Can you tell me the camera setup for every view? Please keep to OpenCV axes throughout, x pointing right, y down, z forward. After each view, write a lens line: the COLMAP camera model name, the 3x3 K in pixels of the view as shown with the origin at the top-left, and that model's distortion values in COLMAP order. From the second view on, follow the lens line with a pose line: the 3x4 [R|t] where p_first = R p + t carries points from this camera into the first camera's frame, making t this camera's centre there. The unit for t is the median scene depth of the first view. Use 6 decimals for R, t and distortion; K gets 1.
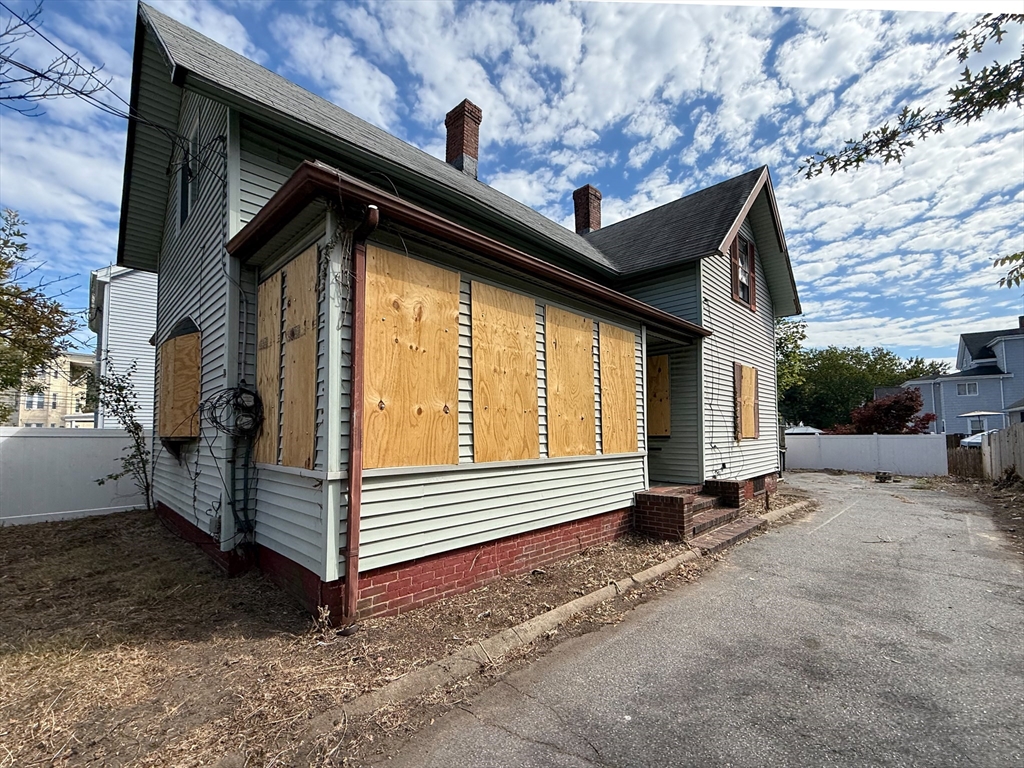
lens RADIAL K [[474.1, 0, 512.0], [0, 474.1, 384.0], [0, 0, 1]] dist [0.001332, -0.000824]
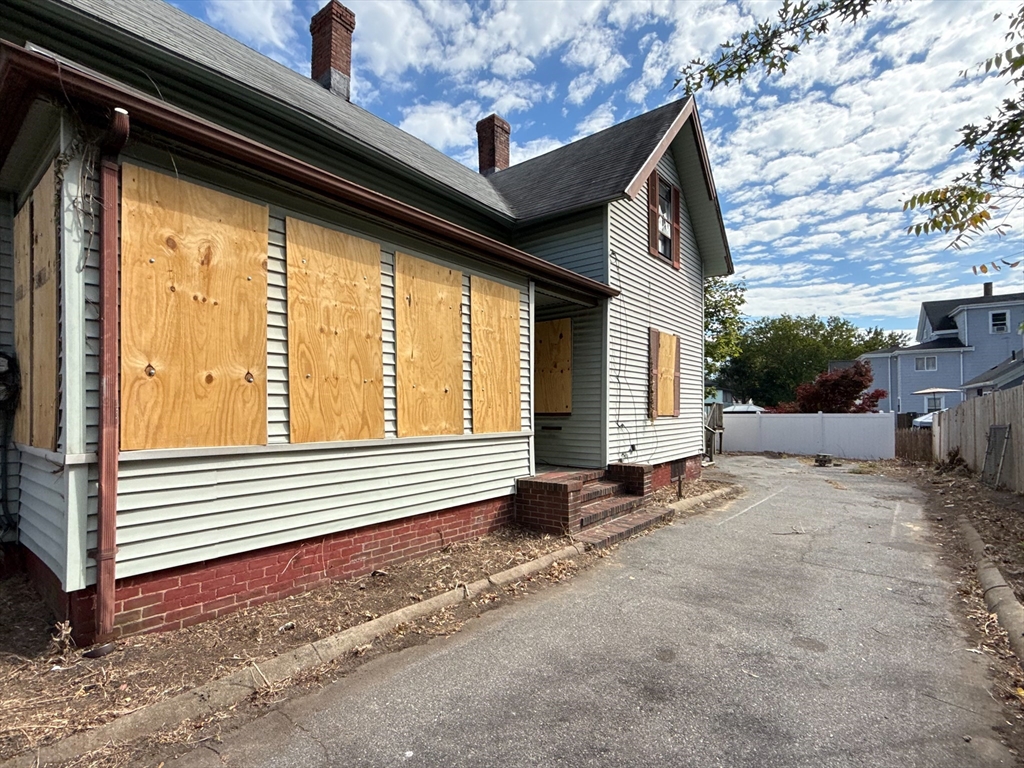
lens RADIAL K [[525.4, 0, 512.0], [0, 525.4, 384.0], [0, 0, 1]] dist [-0.001281, -0.000966]
pose [[0.998702, 0.005384, 0.050646, 0.180515], [-0.007723, 0.998907, 0.046106, 0.014320], [-0.050343, -0.046437, 0.997652, 0.061529]]
